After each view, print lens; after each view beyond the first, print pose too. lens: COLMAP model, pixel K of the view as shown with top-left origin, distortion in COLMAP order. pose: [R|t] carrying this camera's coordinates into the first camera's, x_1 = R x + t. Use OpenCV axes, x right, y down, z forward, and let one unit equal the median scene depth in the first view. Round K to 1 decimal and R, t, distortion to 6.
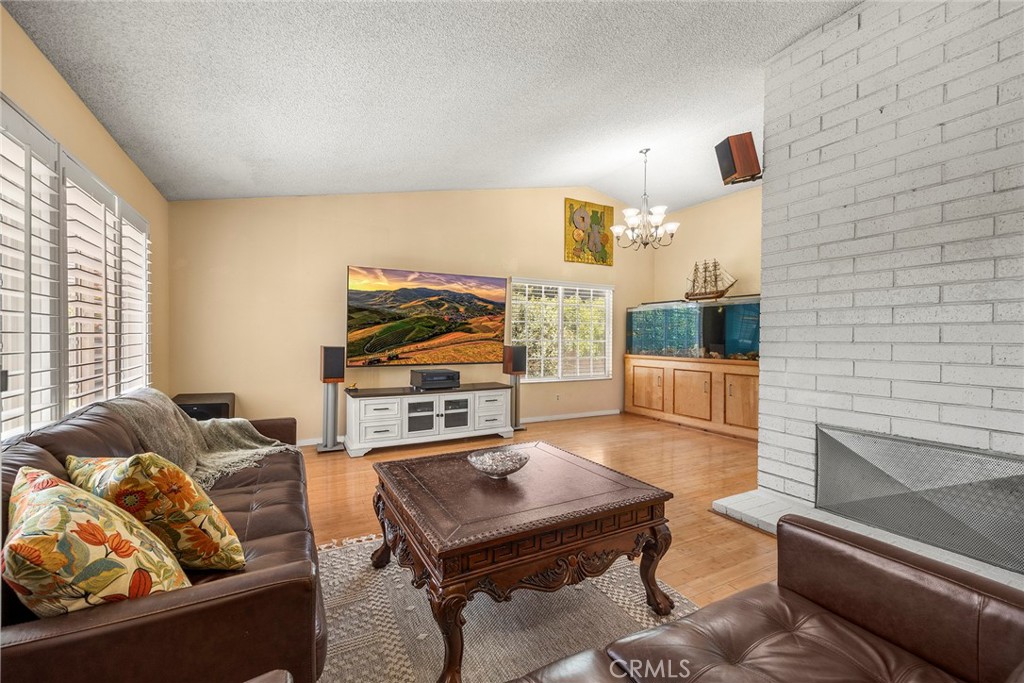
lens RADIAL K [[427.0, 0, 512.0], [0, 427.0, 341.5], [0, 0, 1]] dist [-0.000280, -0.000029]
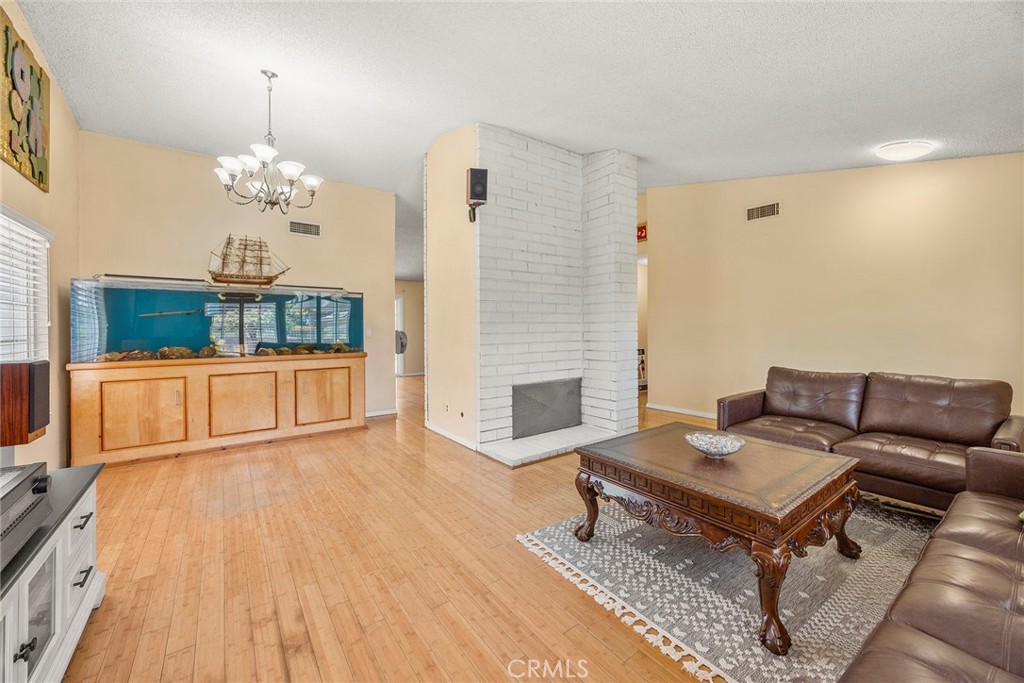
lens RADIAL K [[396.7, 0, 510.8], [0, 396.7, 328.9], [0, 0, 1]] dist [-0.000165, -0.000021]
pose [[-0.135613, -0.006150, 0.990743, -0.393920], [0.013682, 0.999874, 0.008079, -0.013639], [-0.990667, 0.014651, -0.135511, 0.662203]]
